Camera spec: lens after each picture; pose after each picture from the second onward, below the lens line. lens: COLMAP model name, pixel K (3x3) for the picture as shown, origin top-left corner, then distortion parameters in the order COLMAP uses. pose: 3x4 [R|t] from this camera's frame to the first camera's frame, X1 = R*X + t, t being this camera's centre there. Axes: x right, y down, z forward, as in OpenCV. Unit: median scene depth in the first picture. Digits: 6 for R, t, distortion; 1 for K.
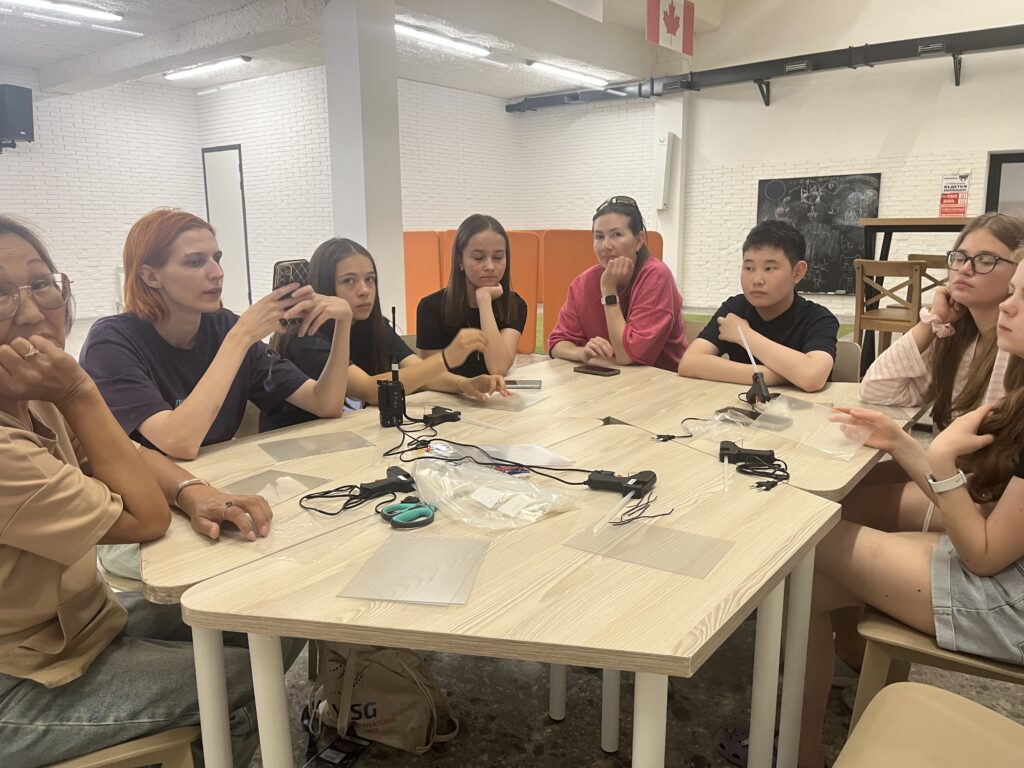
lens RADIAL K [[731.0, 0, 512.0], [0, 731.0, 384.0], [0, 0, 1]] dist [0.001963, -0.054474]
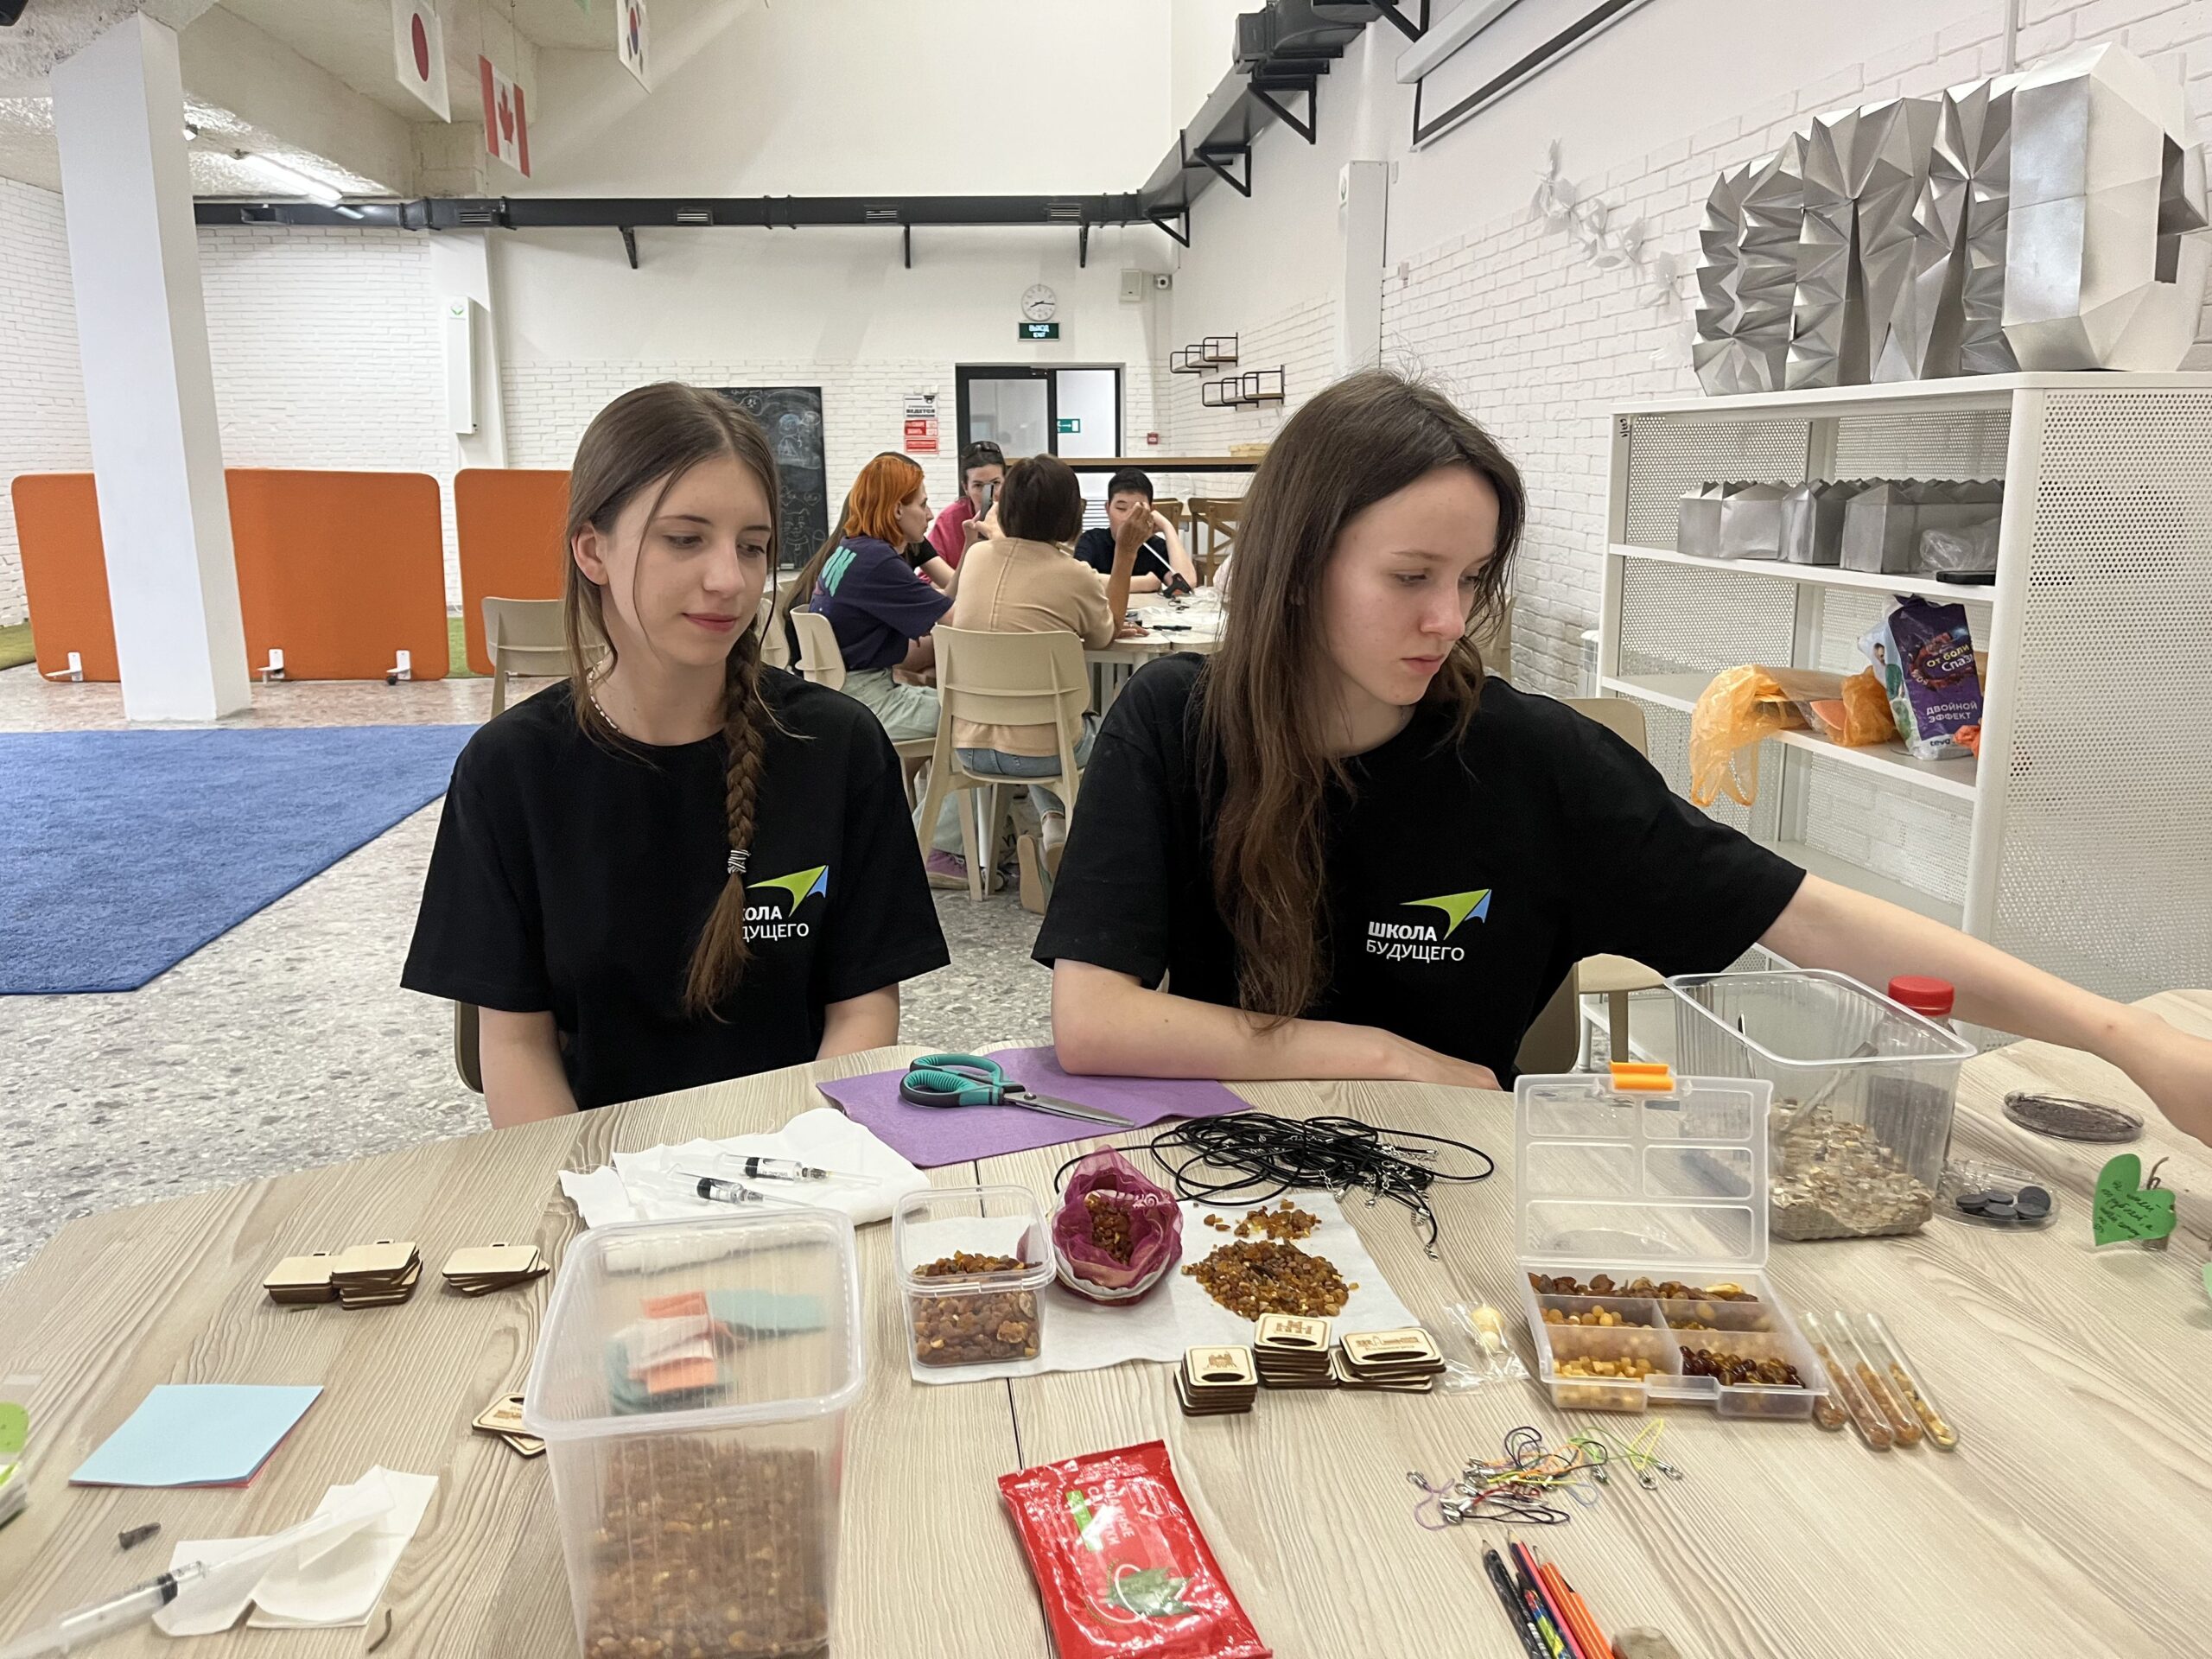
lens RADIAL K [[1579.1, 0, 1106.0], [0, 1579.1, 829.5], [0, 0, 1]] dist [0.001963, -0.054474]
pose [[0.710302, -0.147467, 0.688276, -0.376178], [0.138962, 0.987942, 0.068263, 0.054130], [-0.690044, 0.047157, 0.722230, -0.227643]]
